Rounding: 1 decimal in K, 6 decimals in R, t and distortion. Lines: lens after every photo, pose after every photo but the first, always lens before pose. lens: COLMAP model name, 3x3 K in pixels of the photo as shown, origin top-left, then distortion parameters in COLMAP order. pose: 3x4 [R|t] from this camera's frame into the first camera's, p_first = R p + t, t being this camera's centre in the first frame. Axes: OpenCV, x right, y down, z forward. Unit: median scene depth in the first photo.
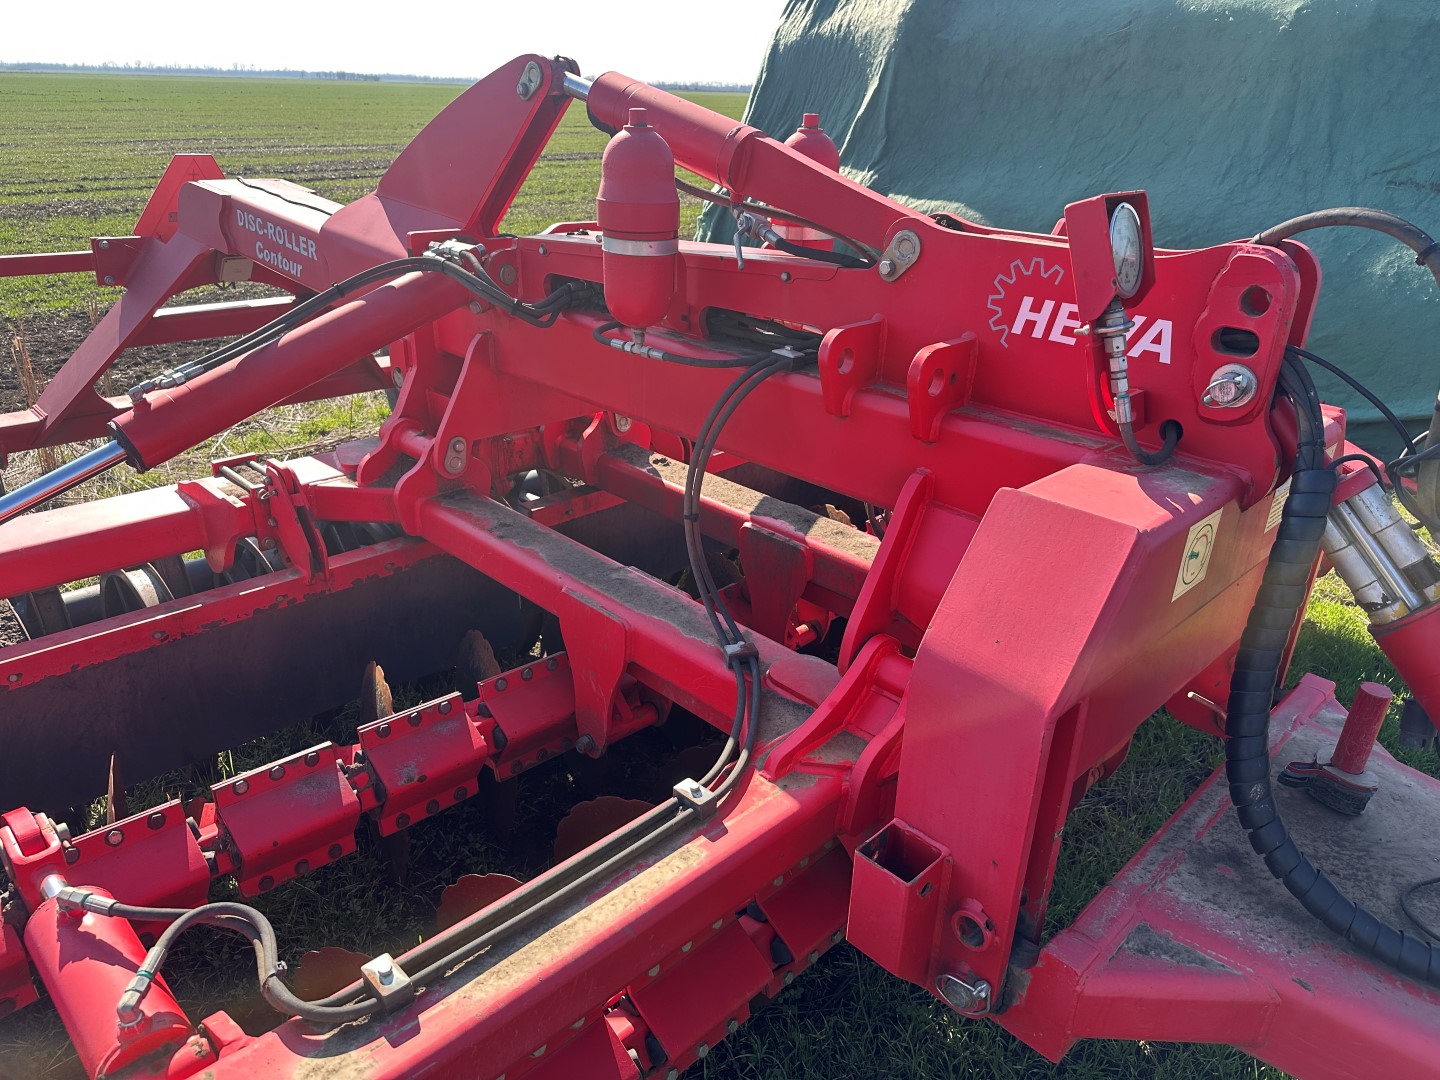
lens RADIAL K [[1009.0, 0, 725.2], [0, 1009.0, 537.8], [0, 0, 1]] dist [0.039975, -0.056663]
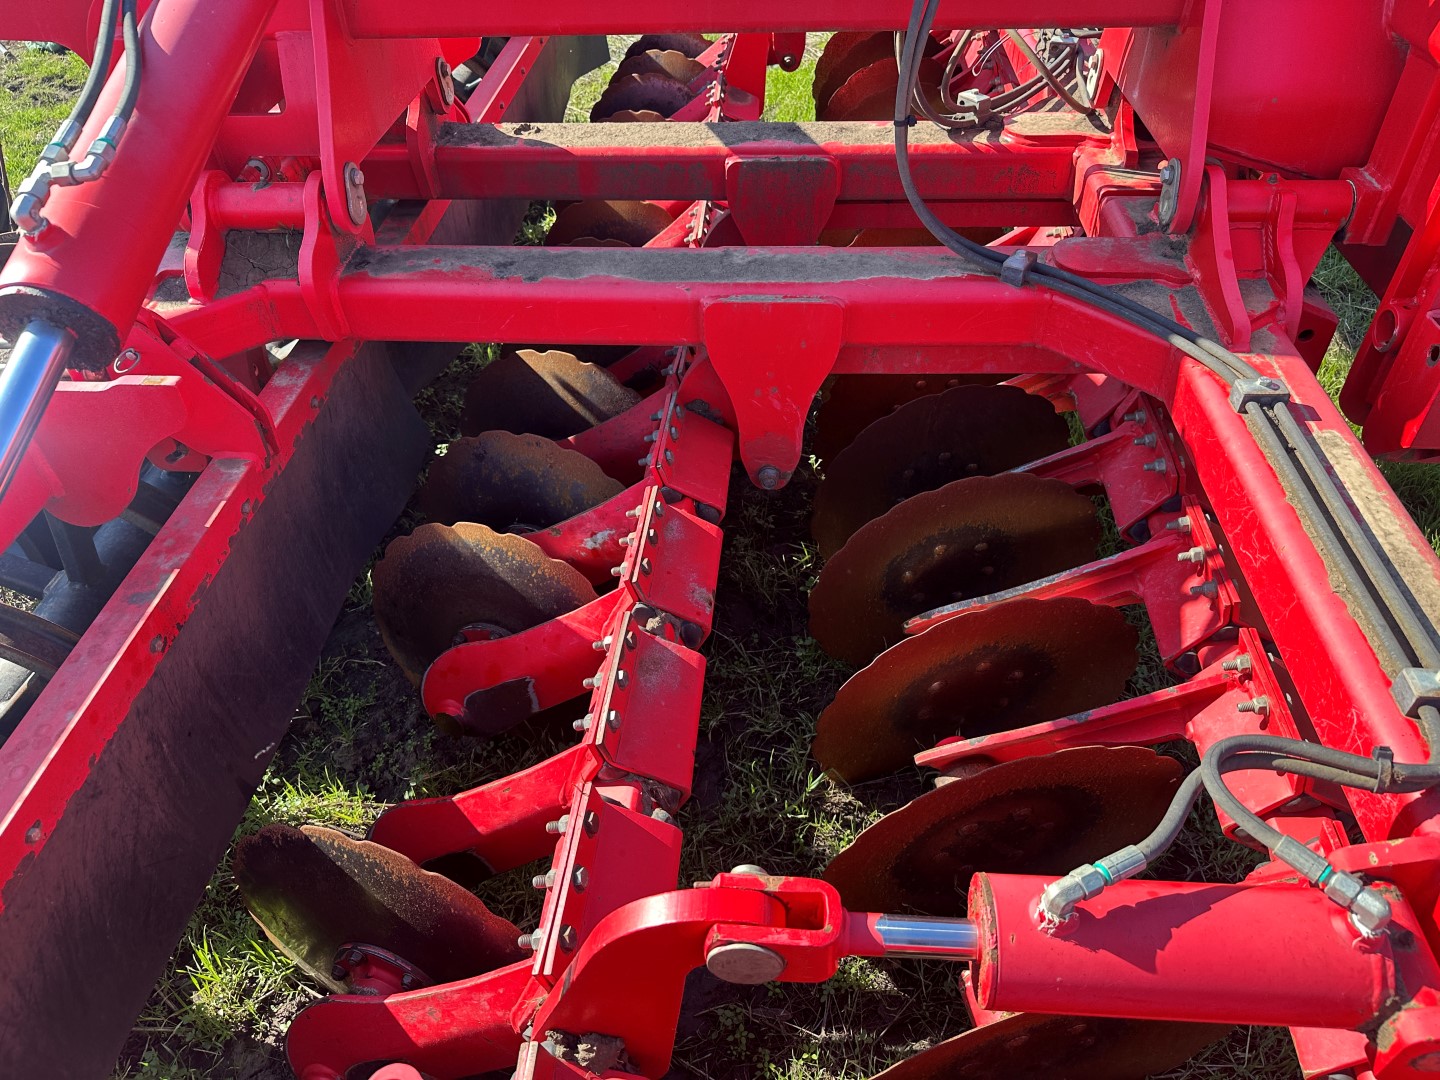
lens RADIAL K [[1009.0, 0, 713.3], [0, 1009.0, 551.3], [0, 0, 1]] dist [0.039975, -0.056663]
pose [[0.759592, -0.485176, 0.433156, -0.613935], [0.318464, 0.858133, 0.402726, -0.094416], [-0.567098, -0.167963, 0.806343, 0.407542]]
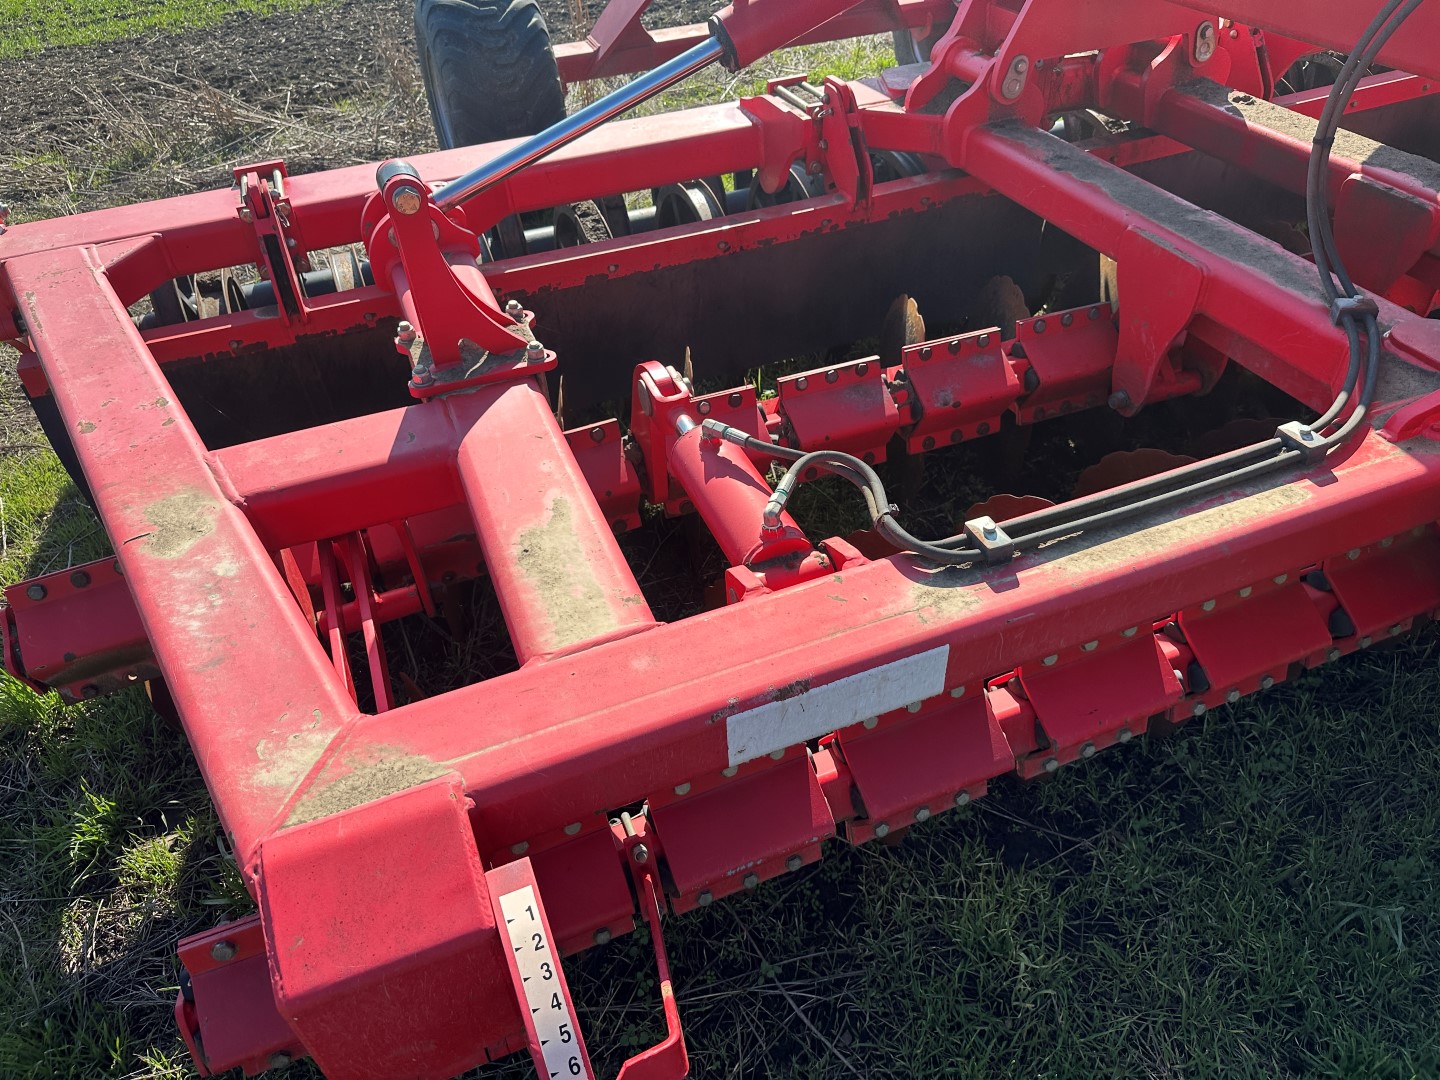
lens RADIAL K [[1009.0, 0, 717.6], [0, 1009.0, 547.8], [0, 0, 1]] dist [0.039975, -0.056663]
pose [[0.908551, 0.195787, -0.369055, -0.112349], [-0.079011, 0.947971, 0.308396, 0.078216], [0.410234, -0.251035, 0.876750, -0.037950]]
